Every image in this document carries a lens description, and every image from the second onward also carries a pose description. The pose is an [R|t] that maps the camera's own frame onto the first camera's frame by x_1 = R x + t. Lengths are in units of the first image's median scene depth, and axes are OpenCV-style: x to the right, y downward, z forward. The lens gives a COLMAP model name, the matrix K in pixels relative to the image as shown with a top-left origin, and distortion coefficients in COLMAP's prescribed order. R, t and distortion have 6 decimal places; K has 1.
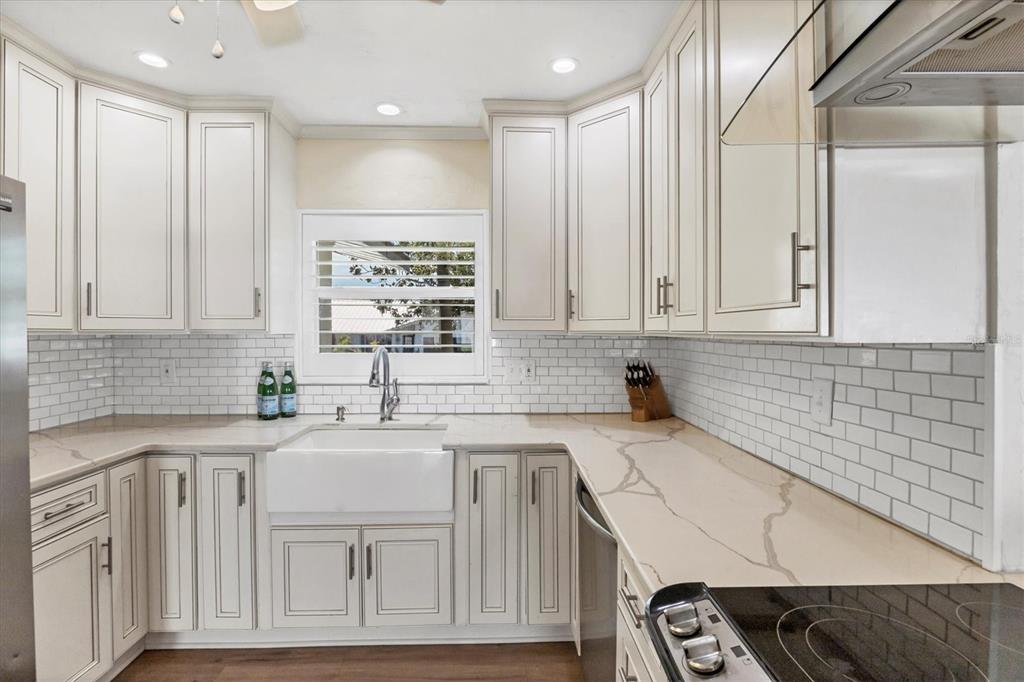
lens RADIAL K [[485.9, 0, 511.9], [0, 485.9, 337.6], [0, 0, 1]] dist [-0.000569, 0.000001]
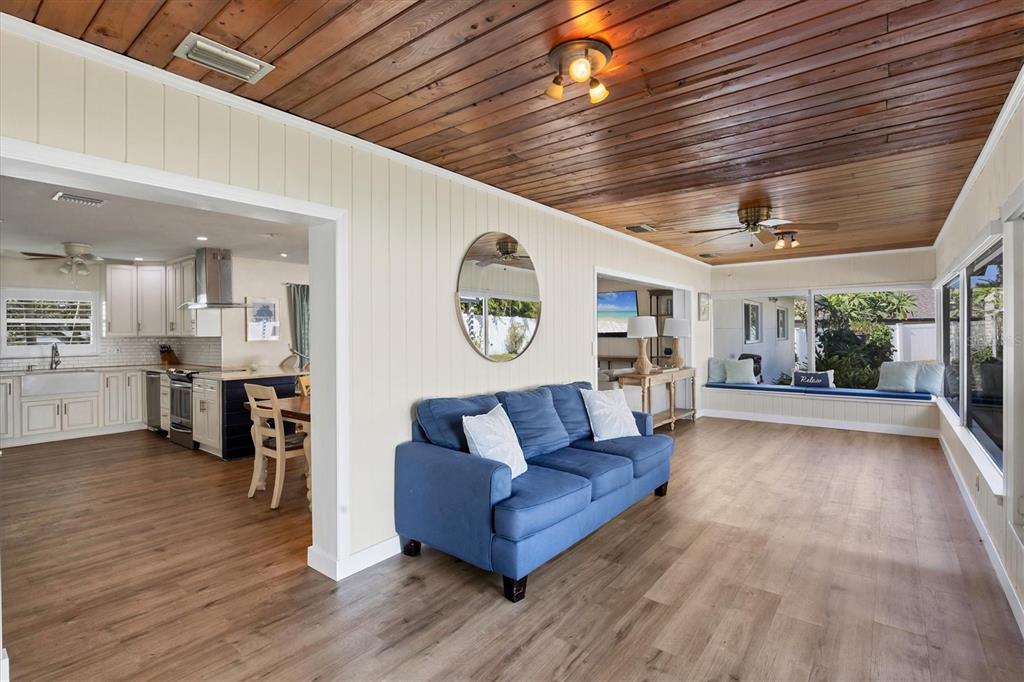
lens RADIAL K [[485.9, 0, 511.7], [0, 485.9, 337.8], [0, 0, 1]] dist [-0.000569, 0.000001]
pose [[0.637096, -0.013918, 0.770659, -0.851754], [0.016602, 0.999853, 0.004332, 0.030836], [-0.770606, 0.010035, 0.637233, -3.184919]]
